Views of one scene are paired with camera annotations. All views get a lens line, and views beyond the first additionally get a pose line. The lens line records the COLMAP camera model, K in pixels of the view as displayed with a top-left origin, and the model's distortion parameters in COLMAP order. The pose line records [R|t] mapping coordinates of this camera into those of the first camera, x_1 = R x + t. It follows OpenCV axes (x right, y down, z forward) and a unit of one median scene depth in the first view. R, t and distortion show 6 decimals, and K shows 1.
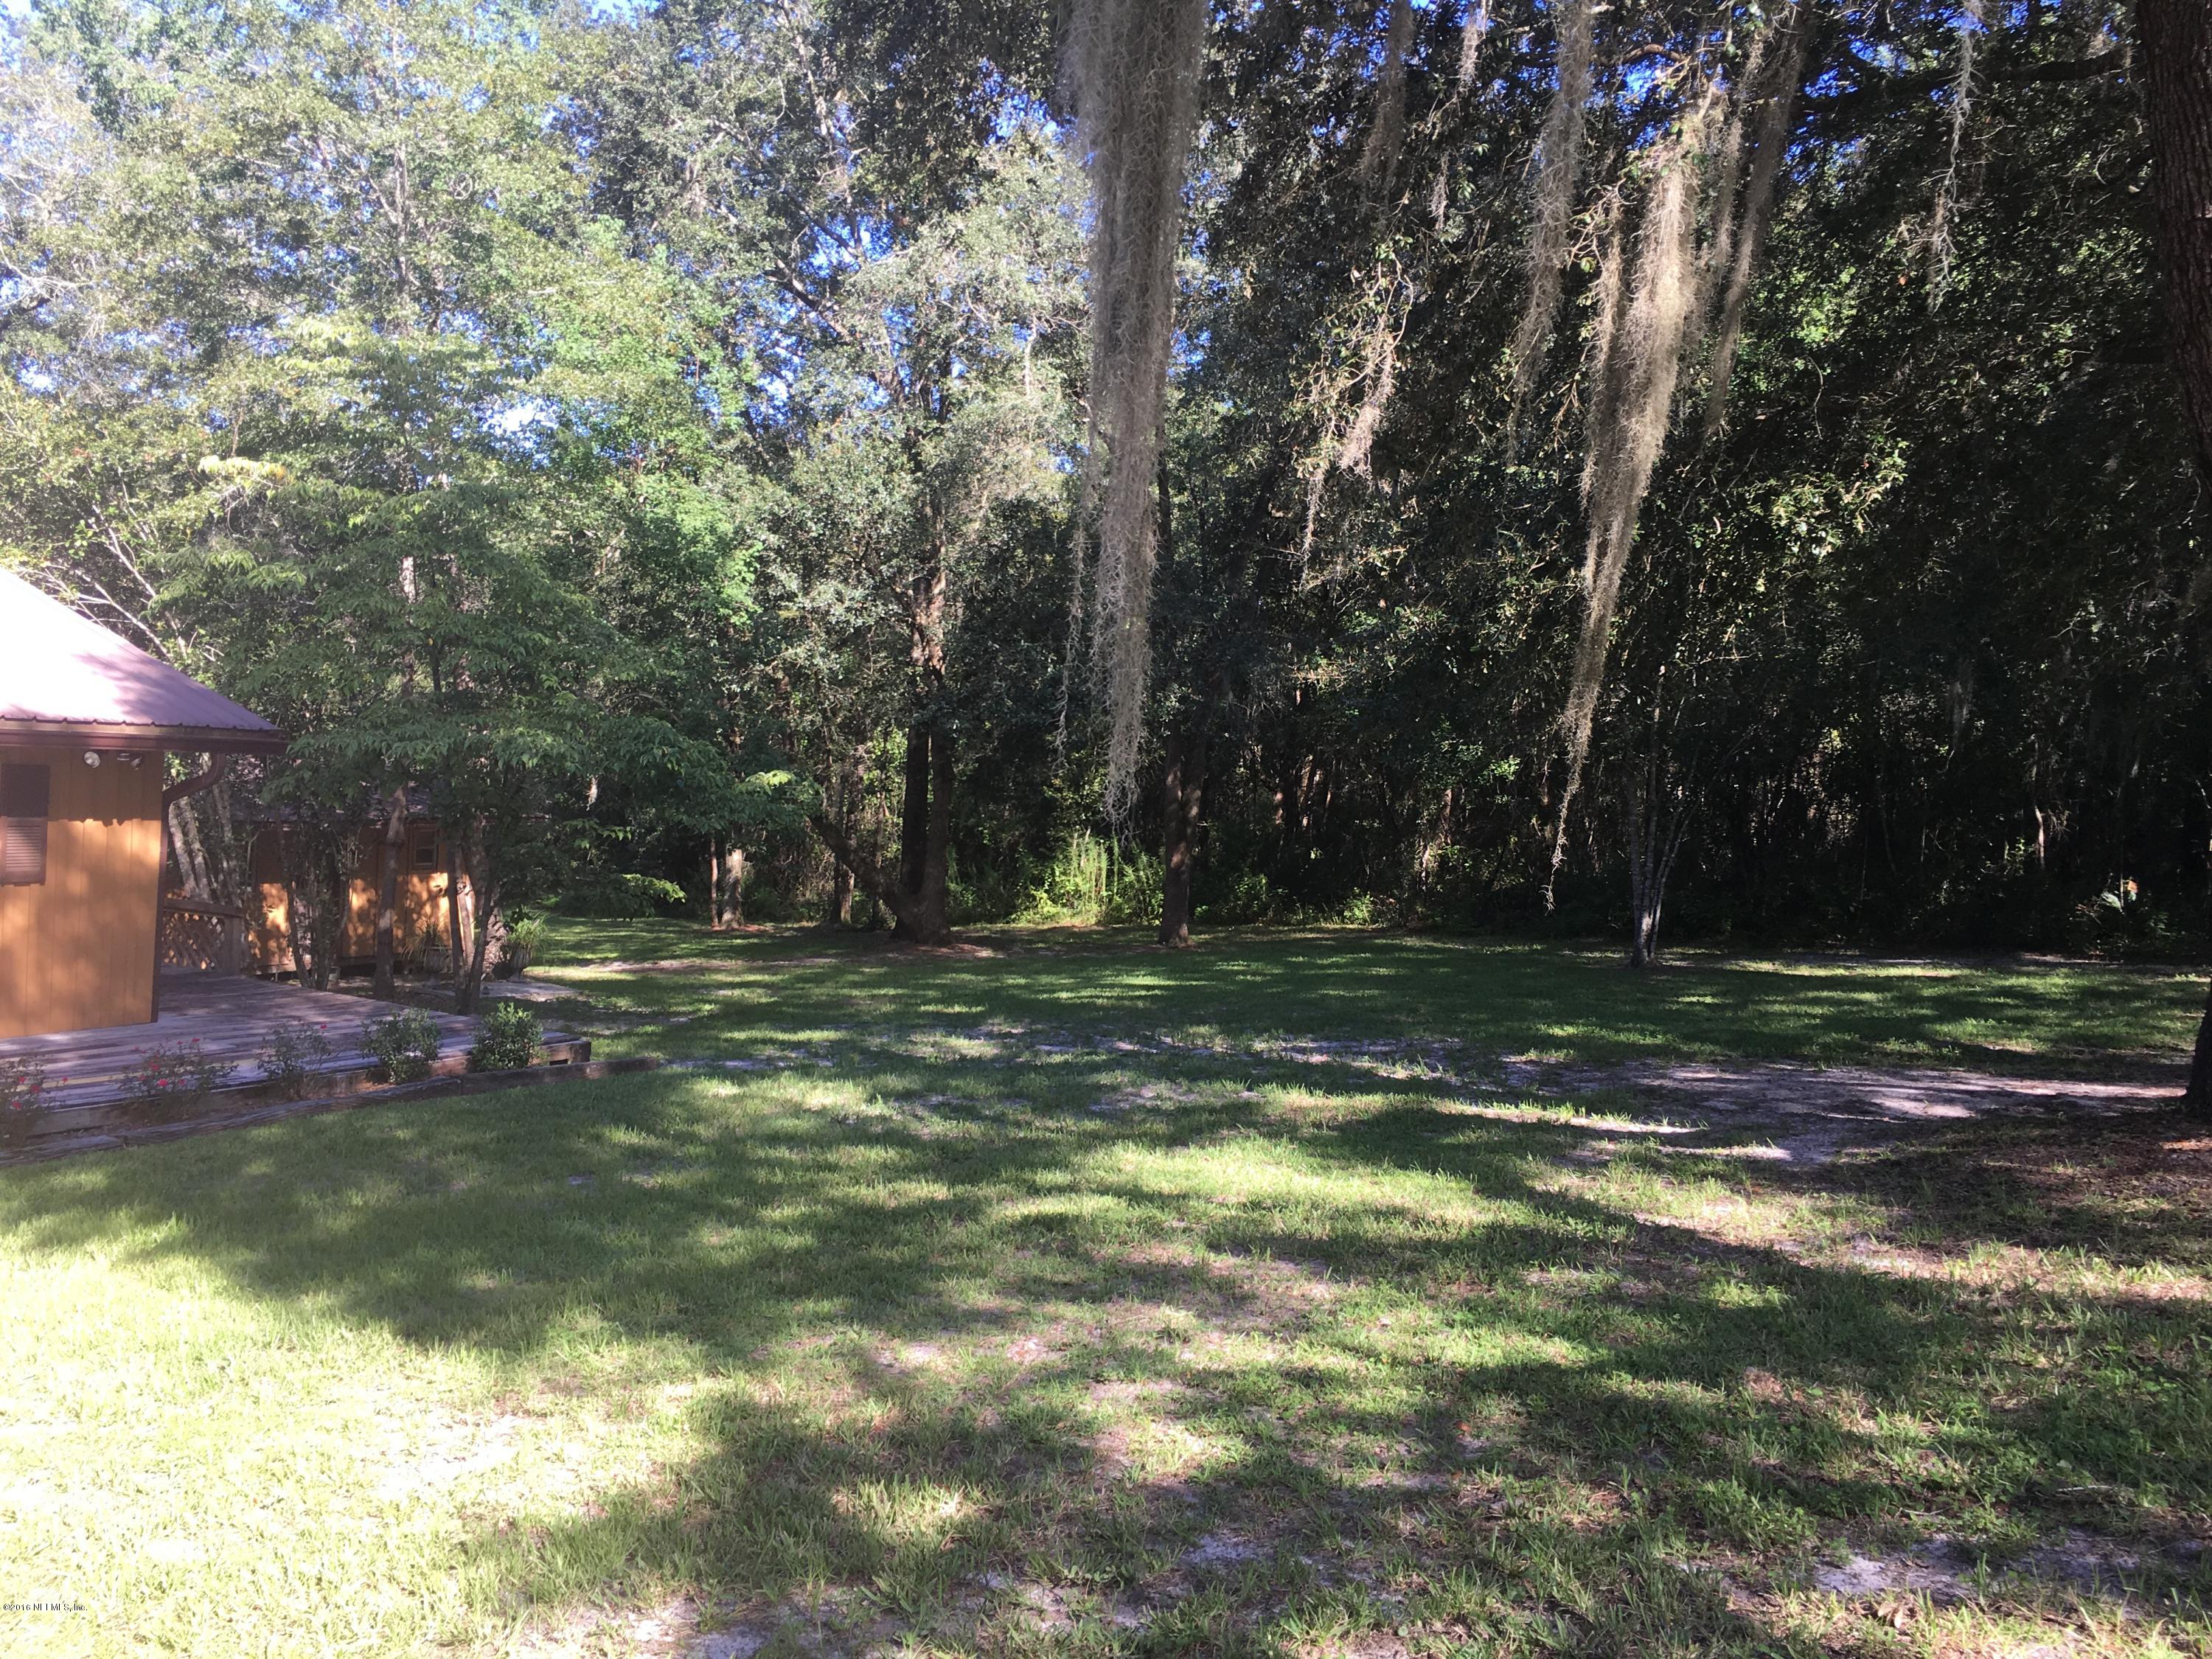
lens RADIAL K [[1915.0, 0, 1106.0], [0, 1915.0, 829.5], [0, 0, 1]] dist [0.059215, -0.095103]
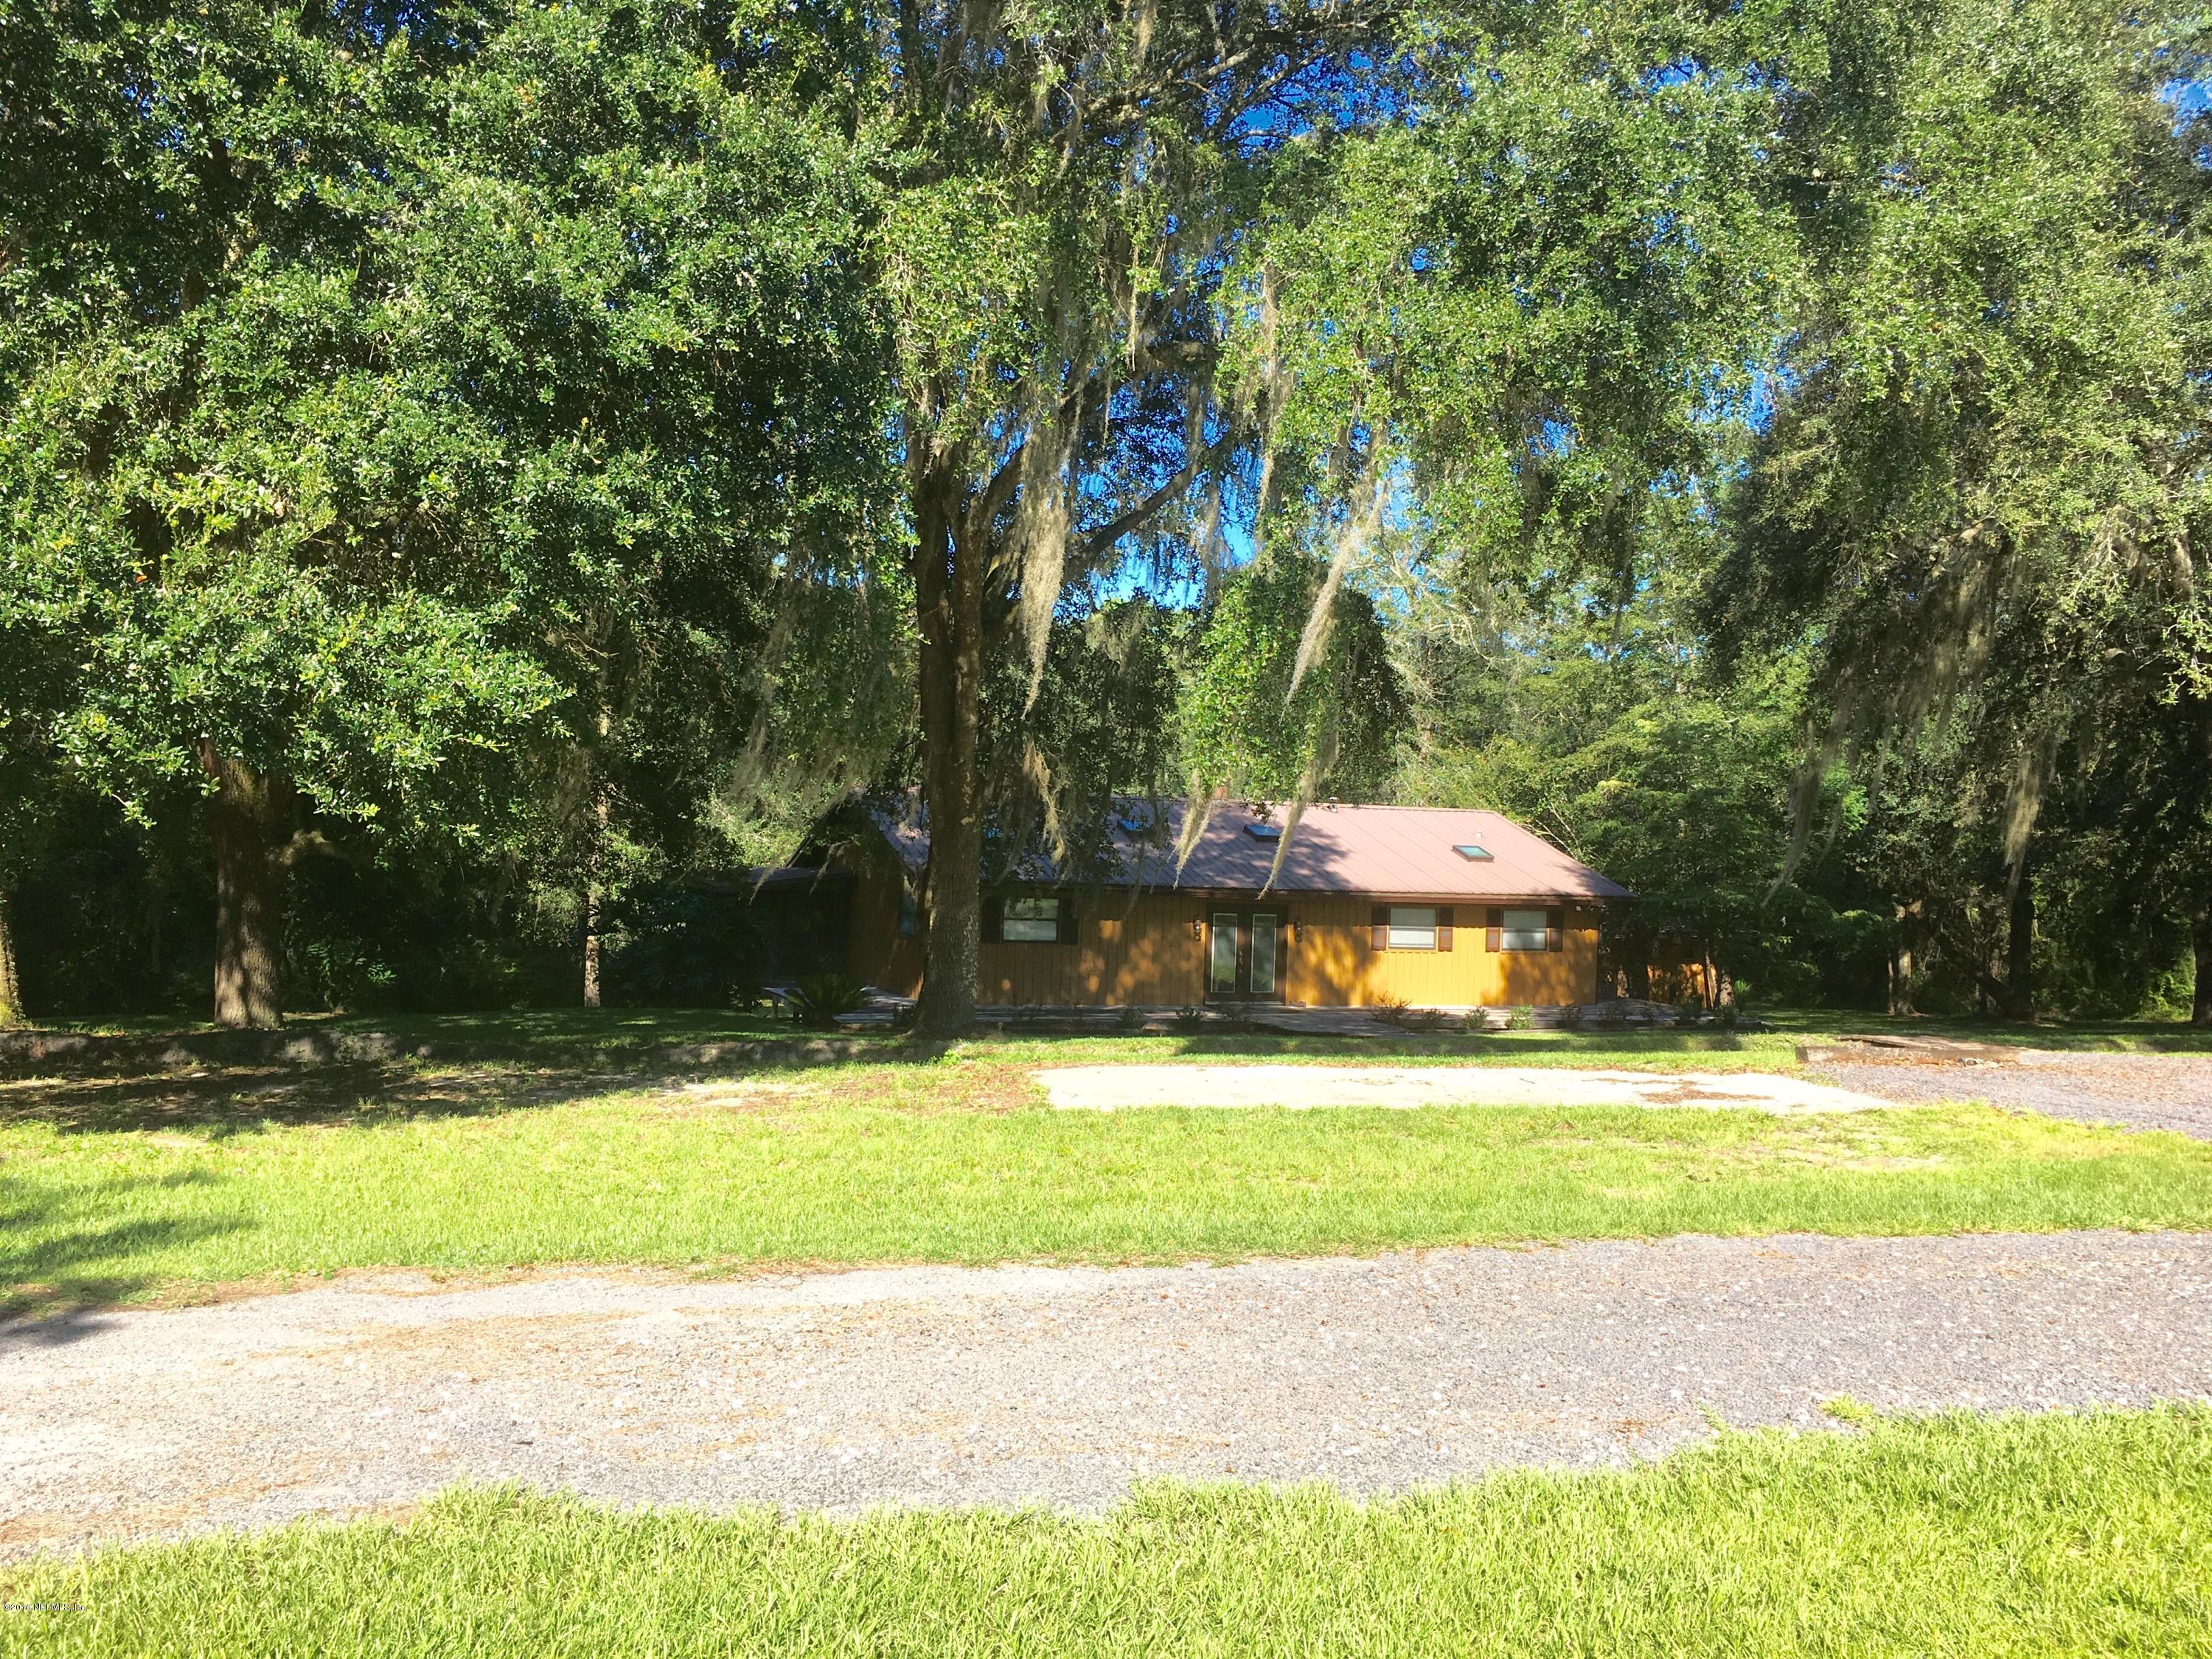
lens RADIAL K [[1715.9, 0, 1106.0], [0, 1715.9, 829.5], [0, 0, 1]] dist [0.020349, -0.009009]
pose [[0.790136, -0.031434, -0.612125, 0.236051], [-0.011785, 0.997720, -0.066447, 0.013280], [0.612818, 0.059715, 0.787964, -0.703103]]
